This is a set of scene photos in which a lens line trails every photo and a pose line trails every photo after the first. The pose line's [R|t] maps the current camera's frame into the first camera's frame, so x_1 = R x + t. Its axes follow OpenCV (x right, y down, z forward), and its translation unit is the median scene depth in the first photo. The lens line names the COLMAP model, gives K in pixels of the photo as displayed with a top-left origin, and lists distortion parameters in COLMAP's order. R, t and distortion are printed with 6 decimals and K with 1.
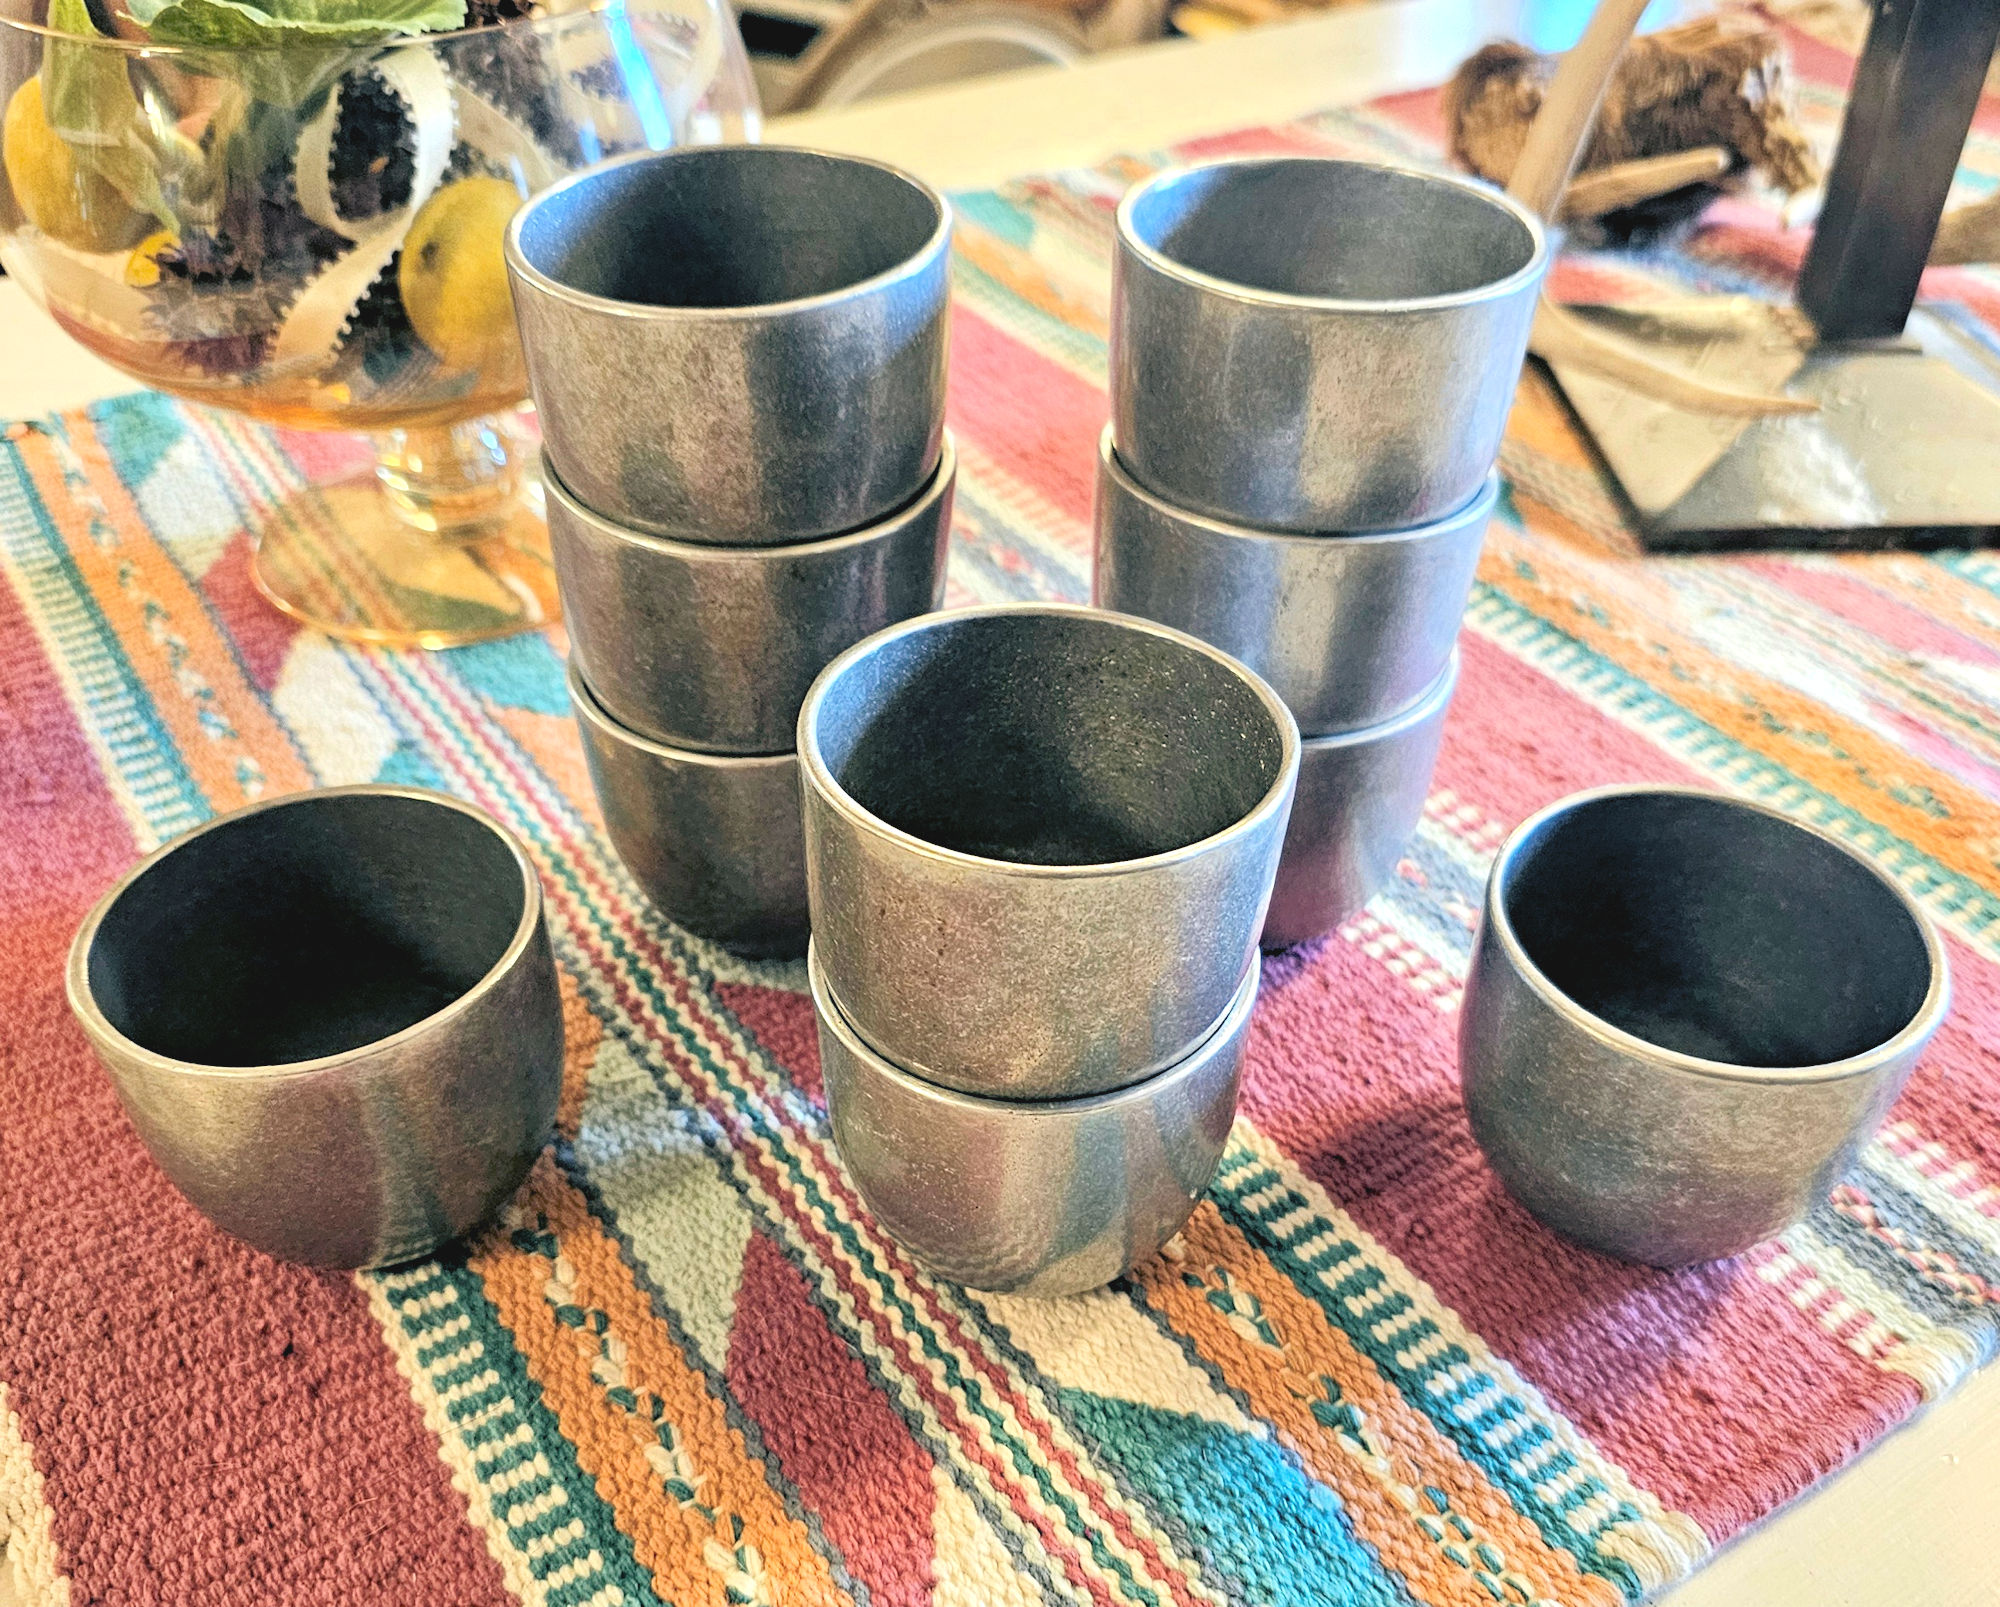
lens RADIAL K [[1540.3, 0, 1000.0], [0, 1540.3, 803.5], [0, 0, 1]] dist [0.008969, -0.008479]
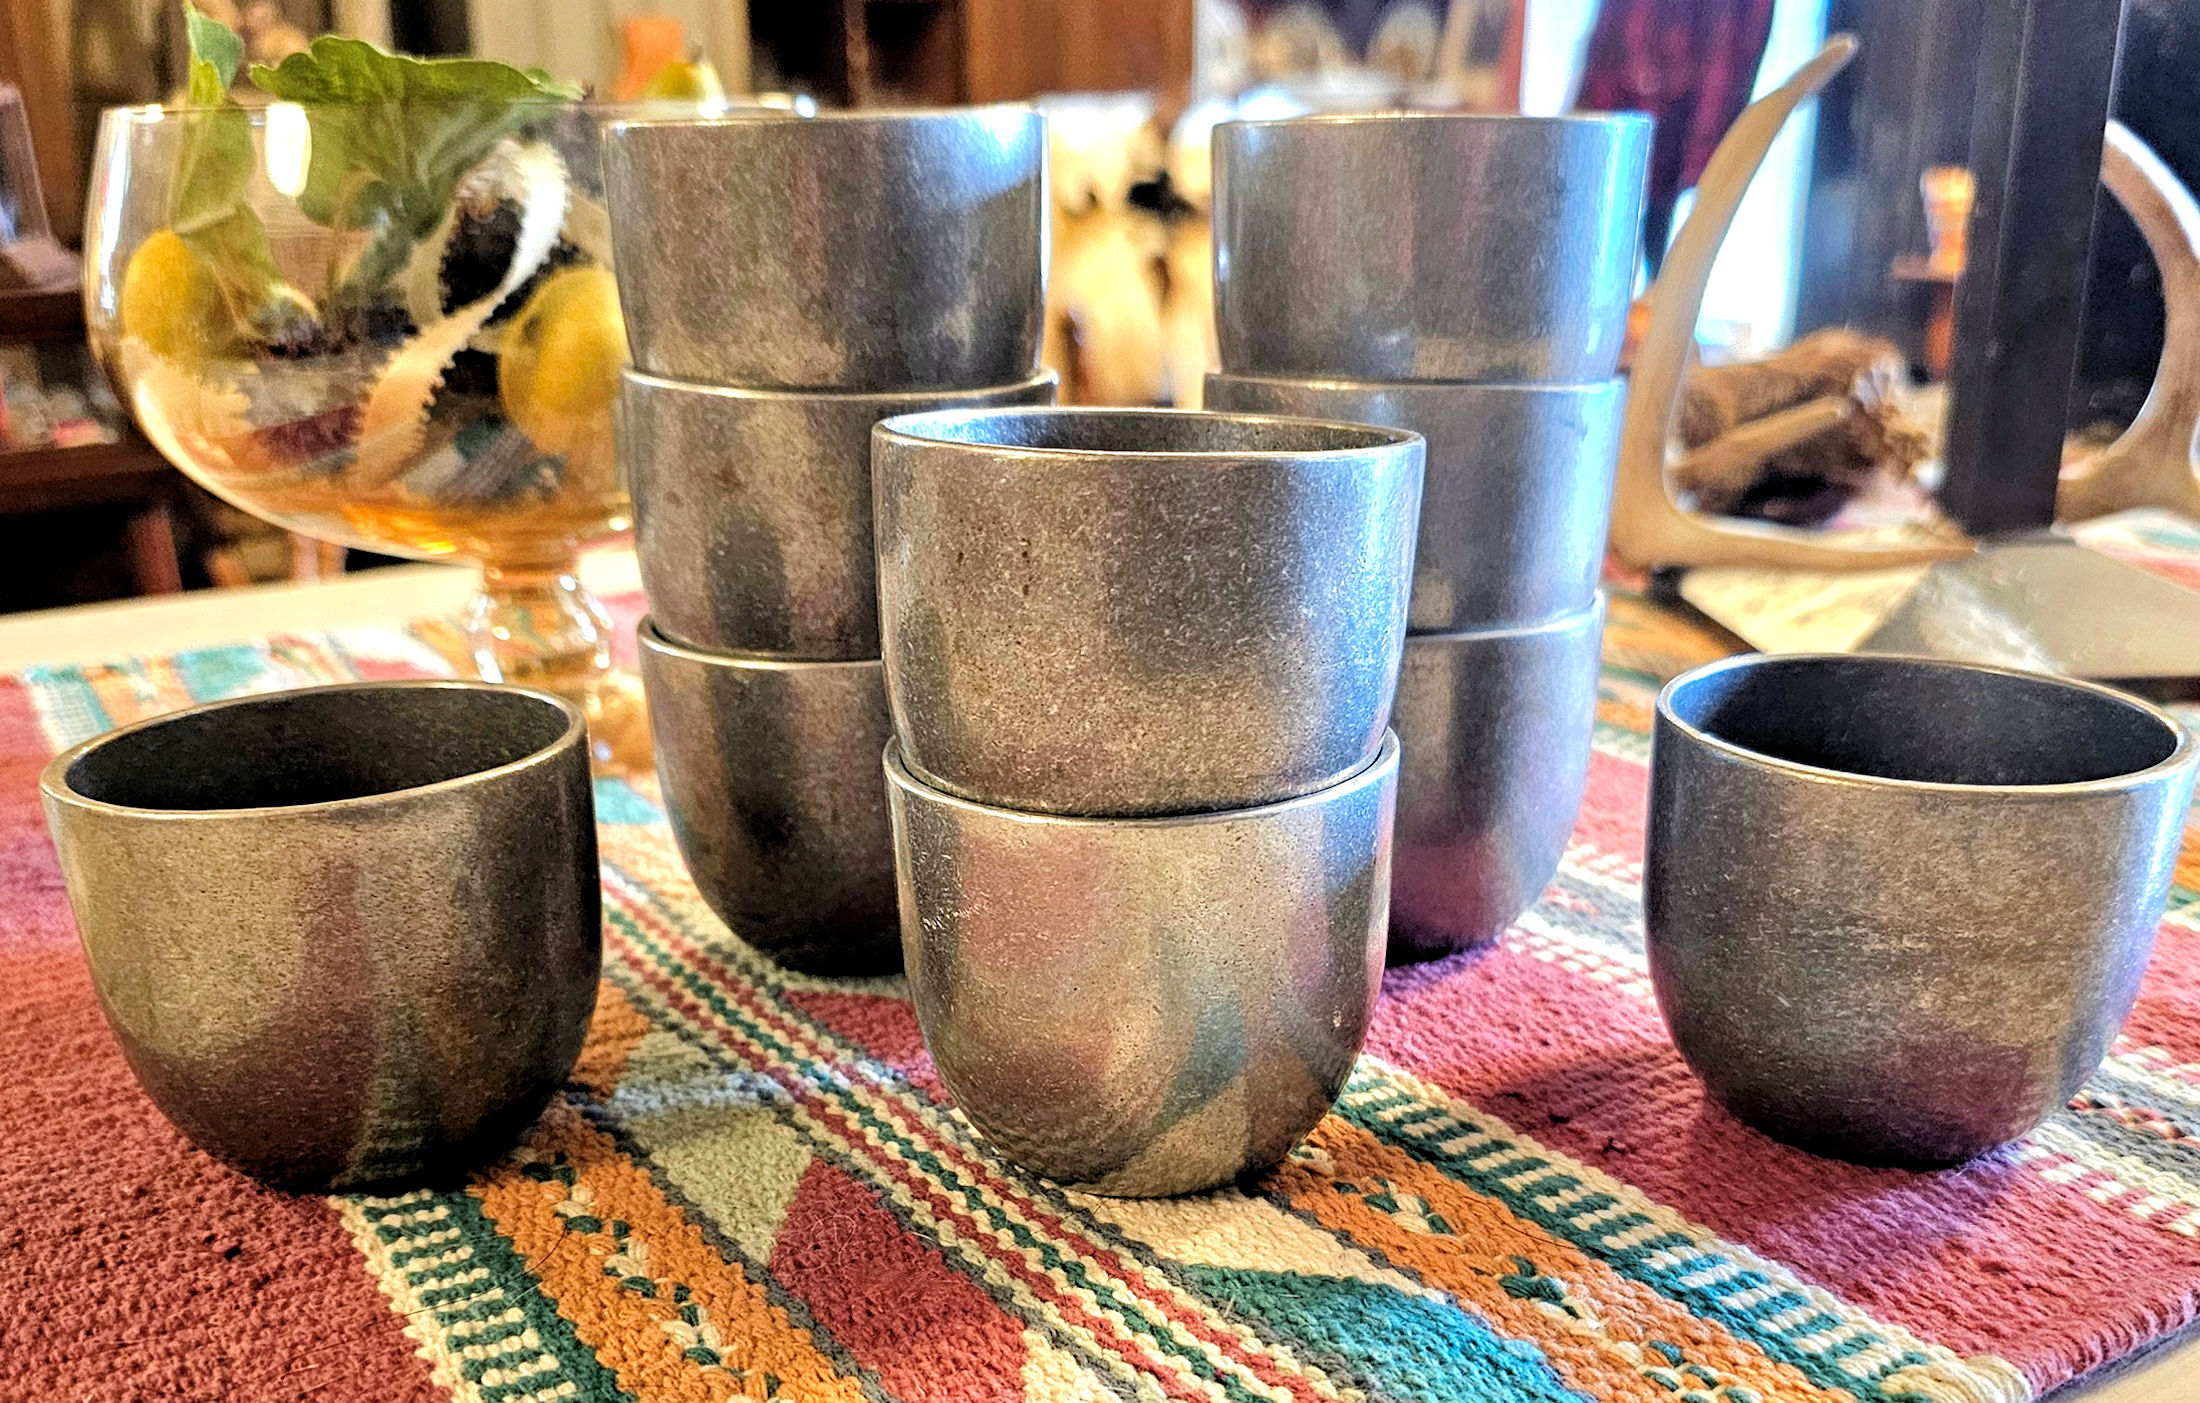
lens RADIAL K [[1666.1, 0, 1100.0], [0, 1666.1, 701.5], [0, 0, 1]] dist [0.009291, -0.008371]
pose [[0.999758, -0.017760, -0.013003, 0.011147], [0.013324, 0.958520, -0.284714, 0.325268], [0.017520, 0.284472, 0.958524, 0.080323]]
